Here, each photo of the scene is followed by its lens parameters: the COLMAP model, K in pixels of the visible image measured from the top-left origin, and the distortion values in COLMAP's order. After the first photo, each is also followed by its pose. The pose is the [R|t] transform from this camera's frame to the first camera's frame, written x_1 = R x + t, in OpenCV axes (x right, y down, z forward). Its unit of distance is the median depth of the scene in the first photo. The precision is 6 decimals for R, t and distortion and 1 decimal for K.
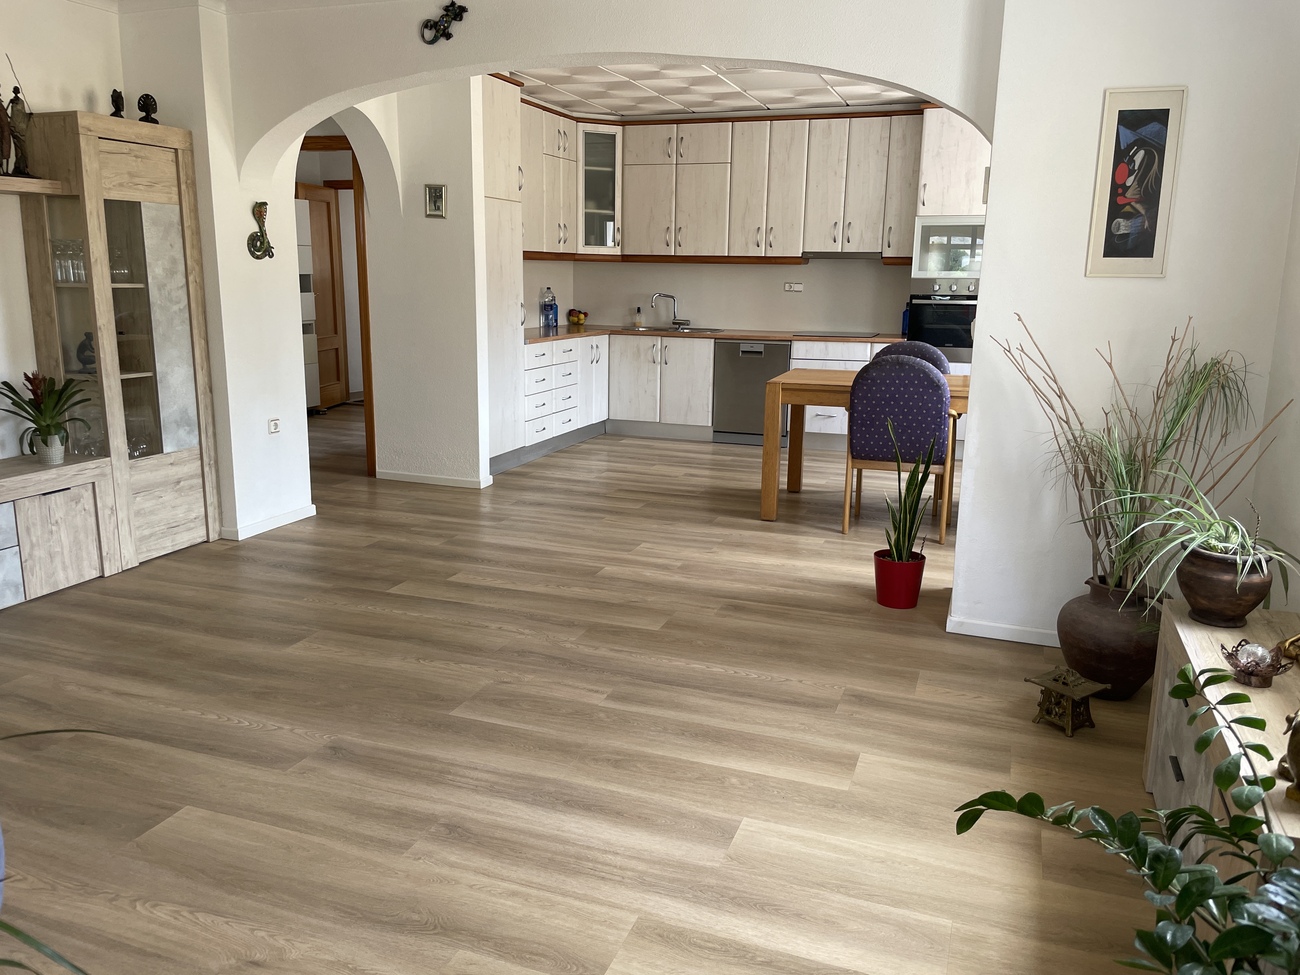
lens RADIAL K [[1033.7, 0, 638.3], [0, 1033.7, 492.2], [0, 0, 1]] dist [0.039379, -0.021544]
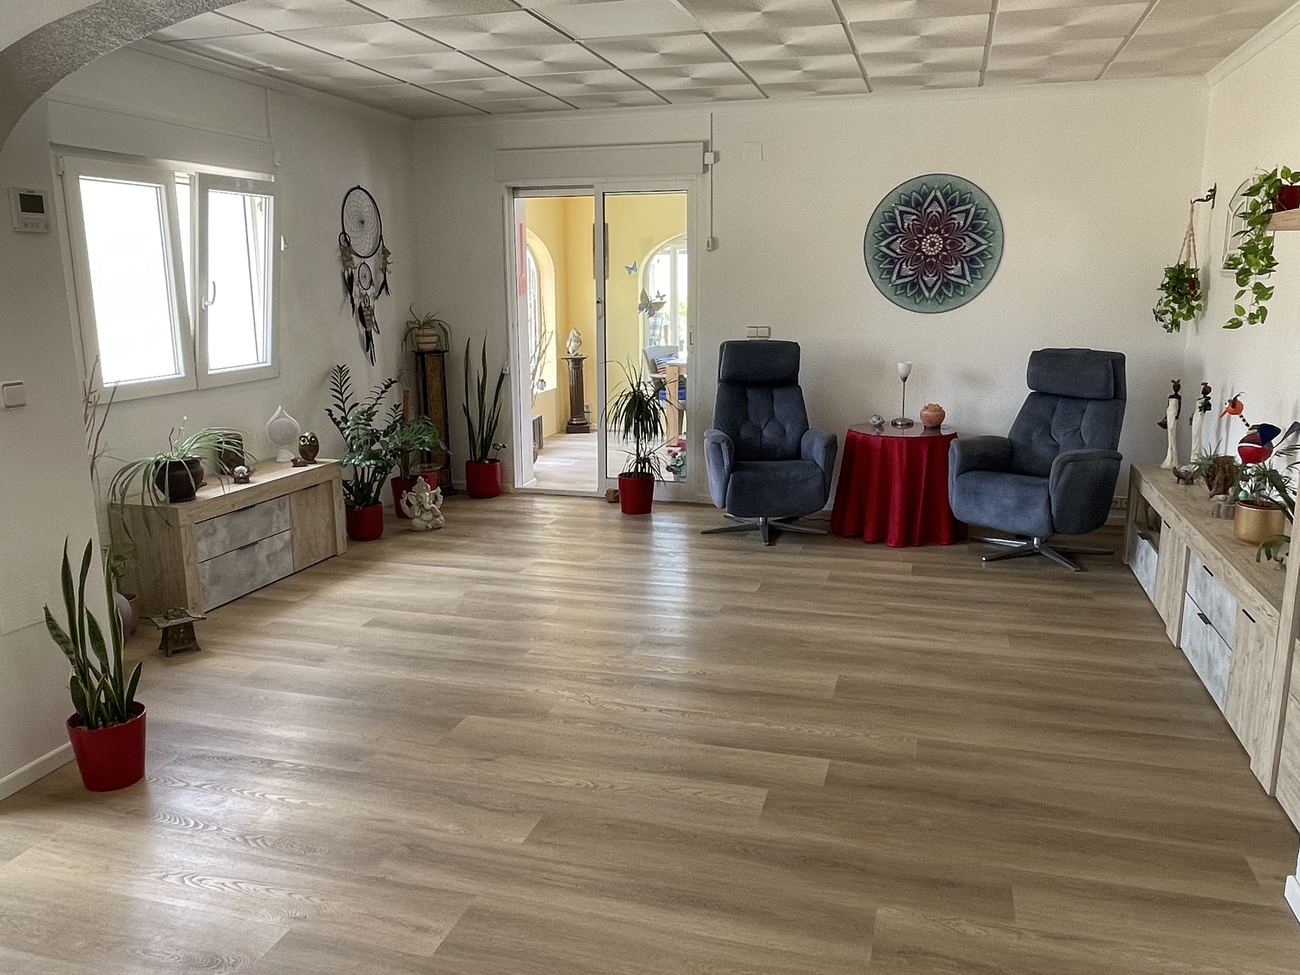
lens RADIAL K [[1033.7, 0, 650.4], [0, 1033.7, 489.5], [0, 0, 1]] dist [0.039379, -0.021544]
pose [[-0.997552, 0.006555, -0.069627, -0.053931], [-0.021568, 0.918228, 0.395464, -0.283097], [0.066526, 0.395997, -0.915839, 1.232298]]
